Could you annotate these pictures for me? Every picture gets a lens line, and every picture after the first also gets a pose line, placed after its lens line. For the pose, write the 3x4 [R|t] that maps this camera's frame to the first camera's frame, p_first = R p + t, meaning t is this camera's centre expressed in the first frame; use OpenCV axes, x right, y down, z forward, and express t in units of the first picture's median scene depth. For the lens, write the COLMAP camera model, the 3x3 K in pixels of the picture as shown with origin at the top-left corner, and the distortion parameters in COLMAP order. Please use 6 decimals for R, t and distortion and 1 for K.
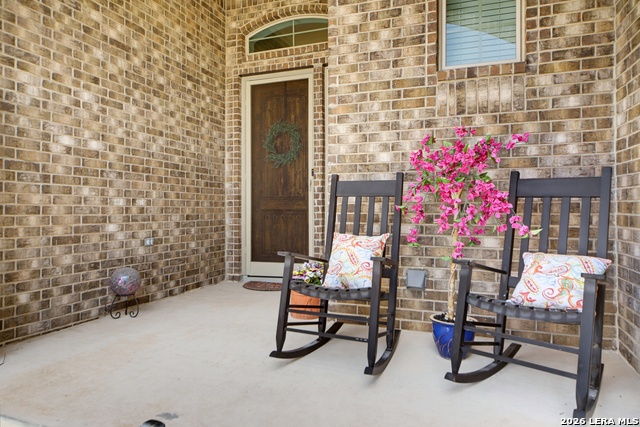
lens RADIAL K [[413.3, 0, 324.1], [0, 413.3, 200.8], [0, 0, 1]] dist [0.003034, -0.000108]
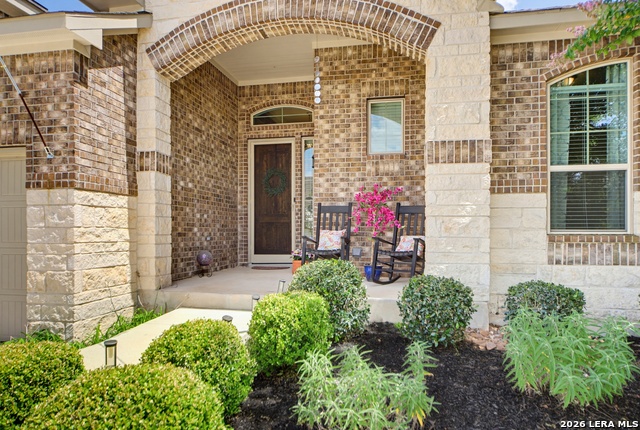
lens RADIAL K [[413.3, 0, 320.1], [0, 413.3, 217.0], [0, 0, 1]] dist [0.003034, -0.000108]
pose [[0.987912, 0.006714, 0.154869, -0.275776], [-0.004555, 0.999888, -0.014290, 0.036701], [-0.154948, 0.013411, 0.987832, -1.006088]]
